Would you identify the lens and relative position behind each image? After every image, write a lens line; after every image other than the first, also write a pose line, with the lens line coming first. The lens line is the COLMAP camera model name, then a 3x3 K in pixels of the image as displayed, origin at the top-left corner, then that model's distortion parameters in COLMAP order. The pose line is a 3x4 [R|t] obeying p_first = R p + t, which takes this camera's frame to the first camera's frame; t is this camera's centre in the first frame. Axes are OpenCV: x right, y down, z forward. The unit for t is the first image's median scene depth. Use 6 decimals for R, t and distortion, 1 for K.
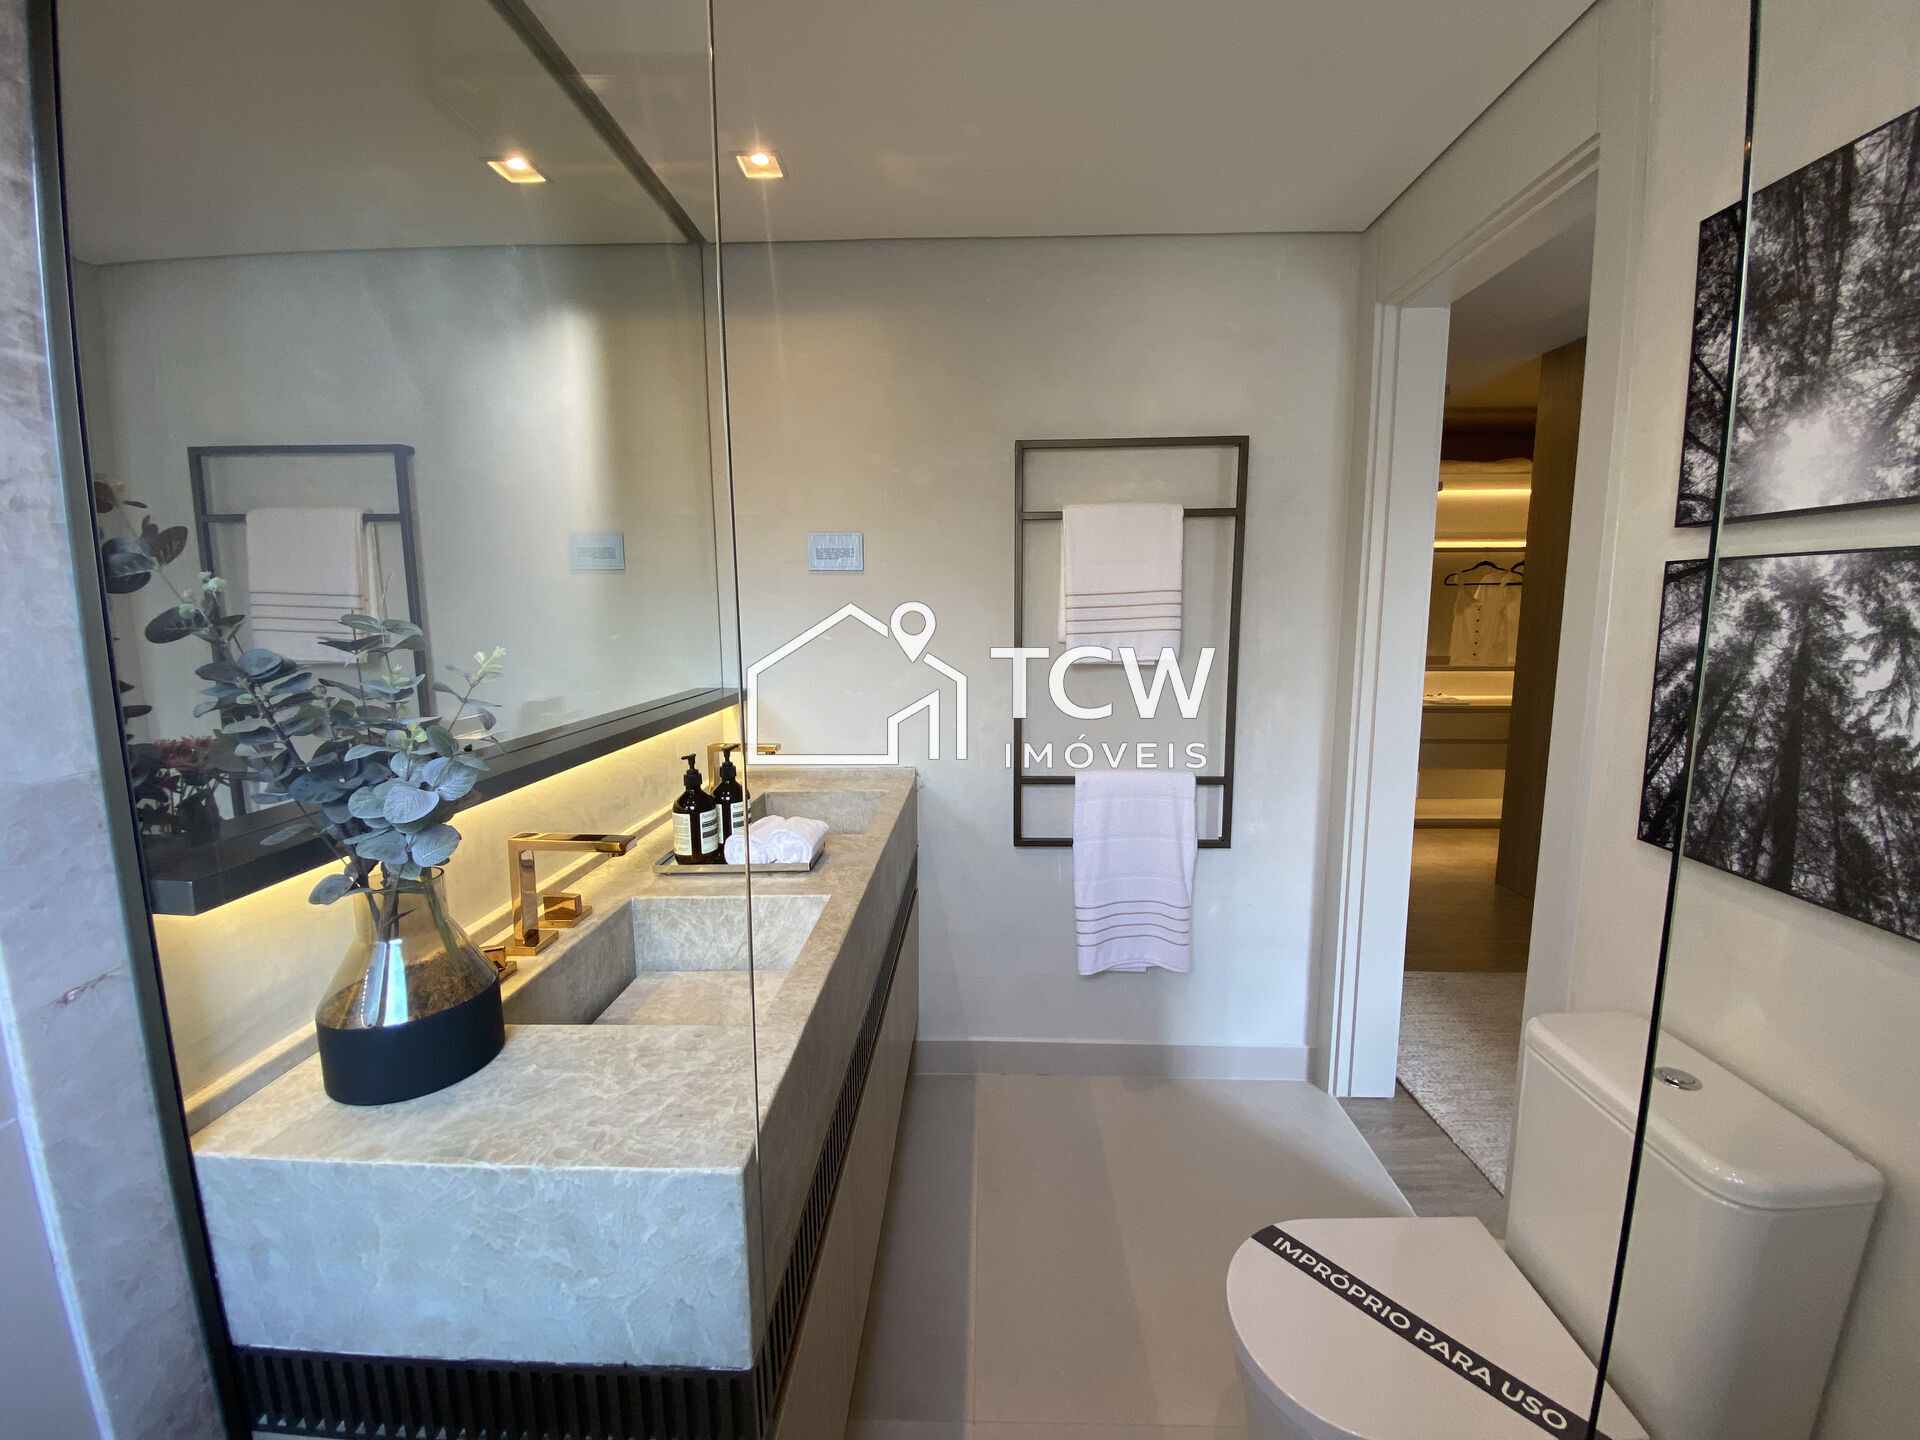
lens RADIAL K [[784.2, 0, 967.4], [0, 784.2, 709.5], [0, 0, 1]] dist [0.015660, -0.018061]
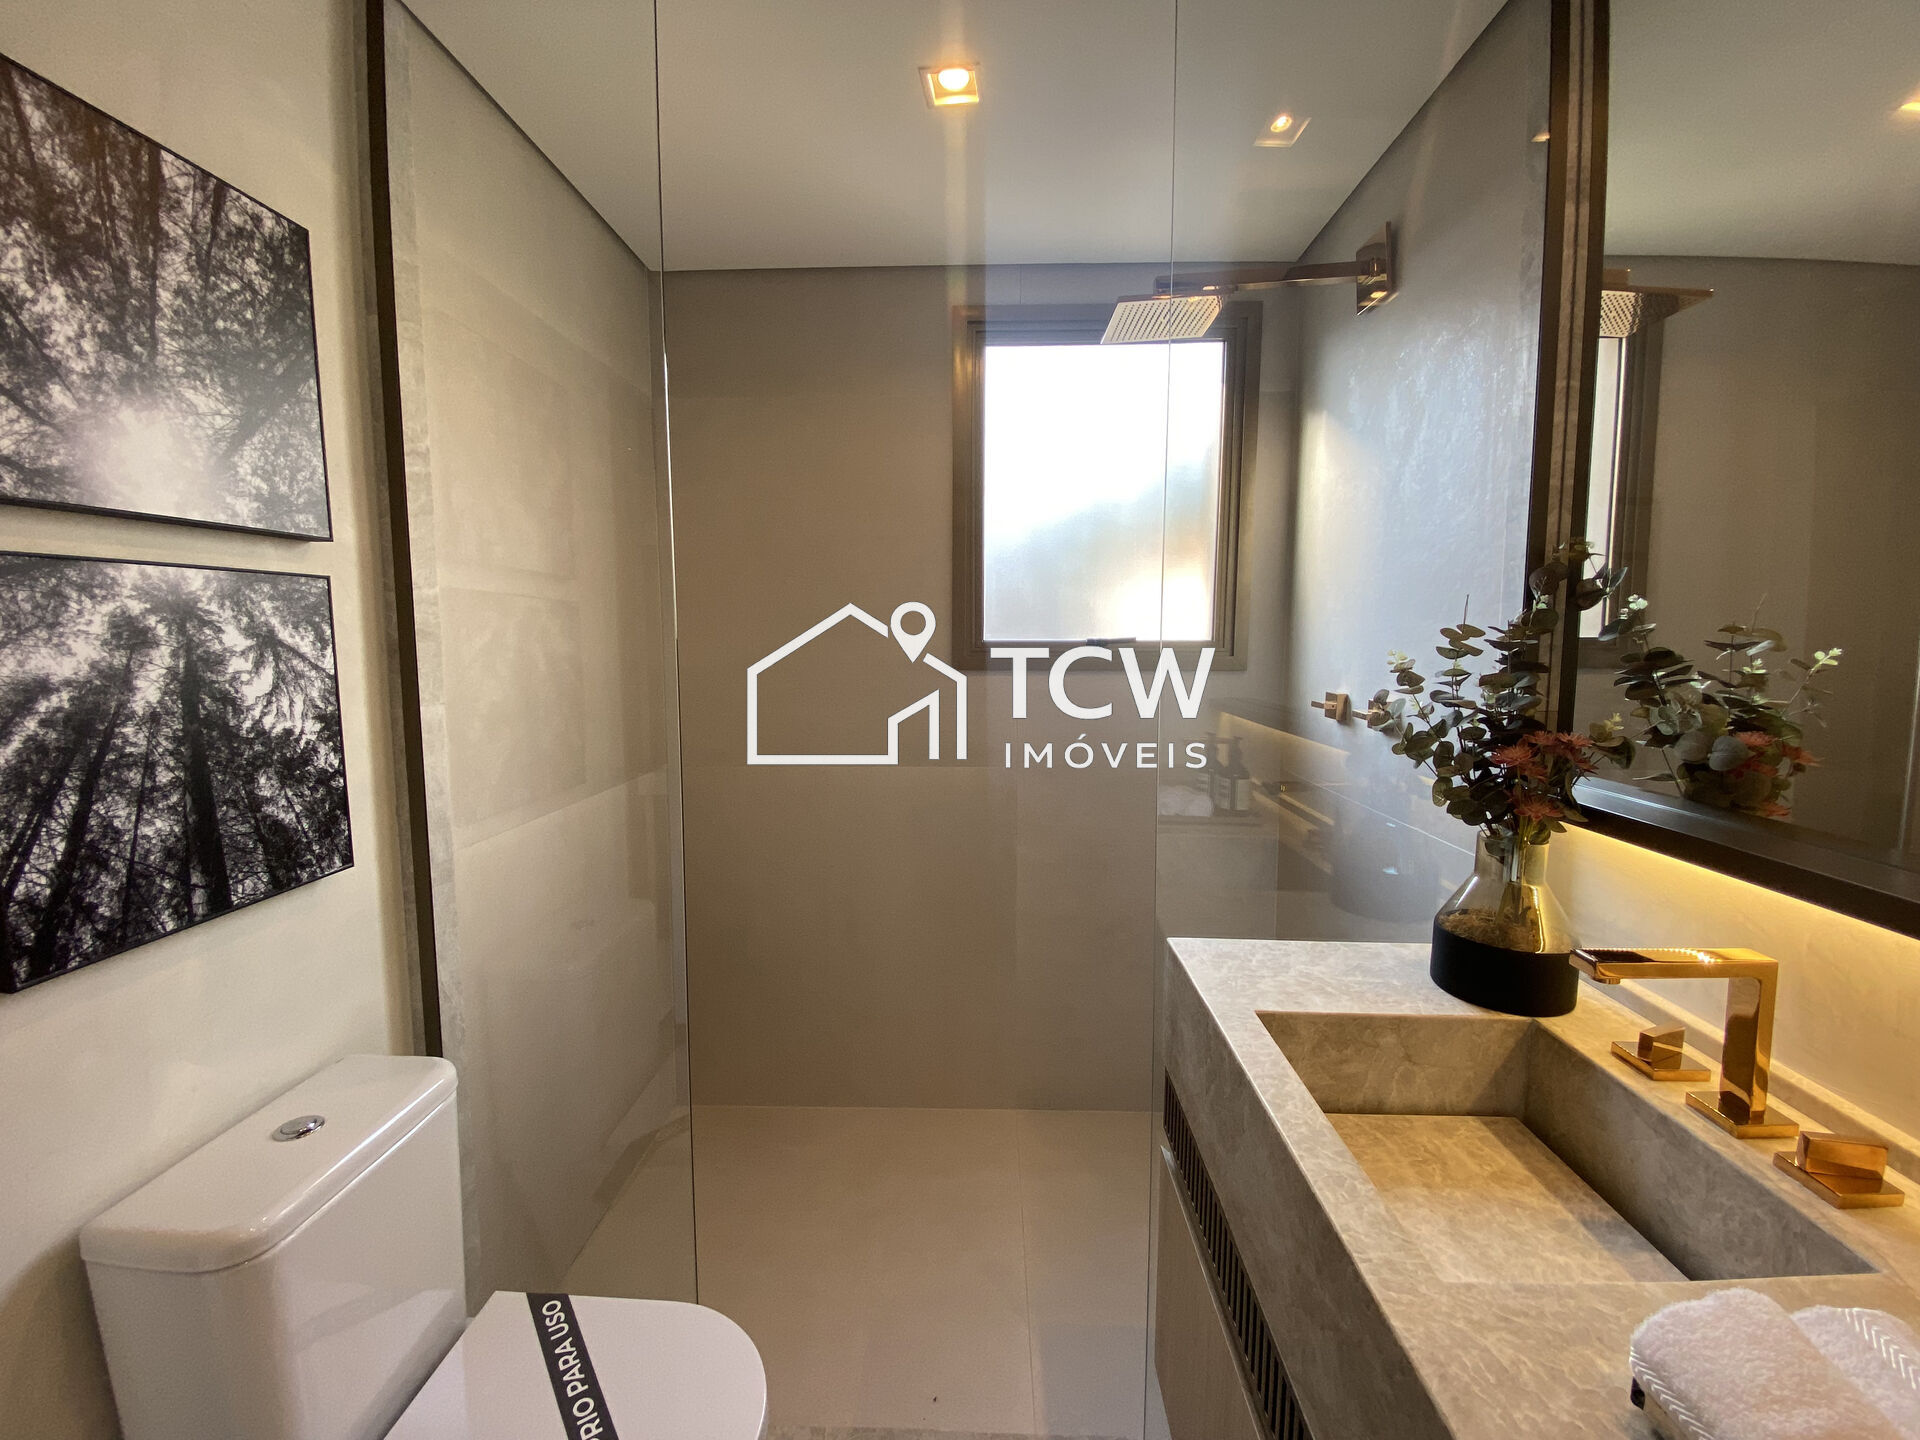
lens RADIAL K [[784.2, 0, 967.4], [0, 784.2, 709.5], [0, 0, 1]] dist [0.015660, -0.018061]
pose [[-0.999989, 0.003490, 0.002974, 0.120093], [0.004071, 0.974225, 0.225544, -0.241320], [-0.002110, 0.225553, -0.974229, 1.973843]]
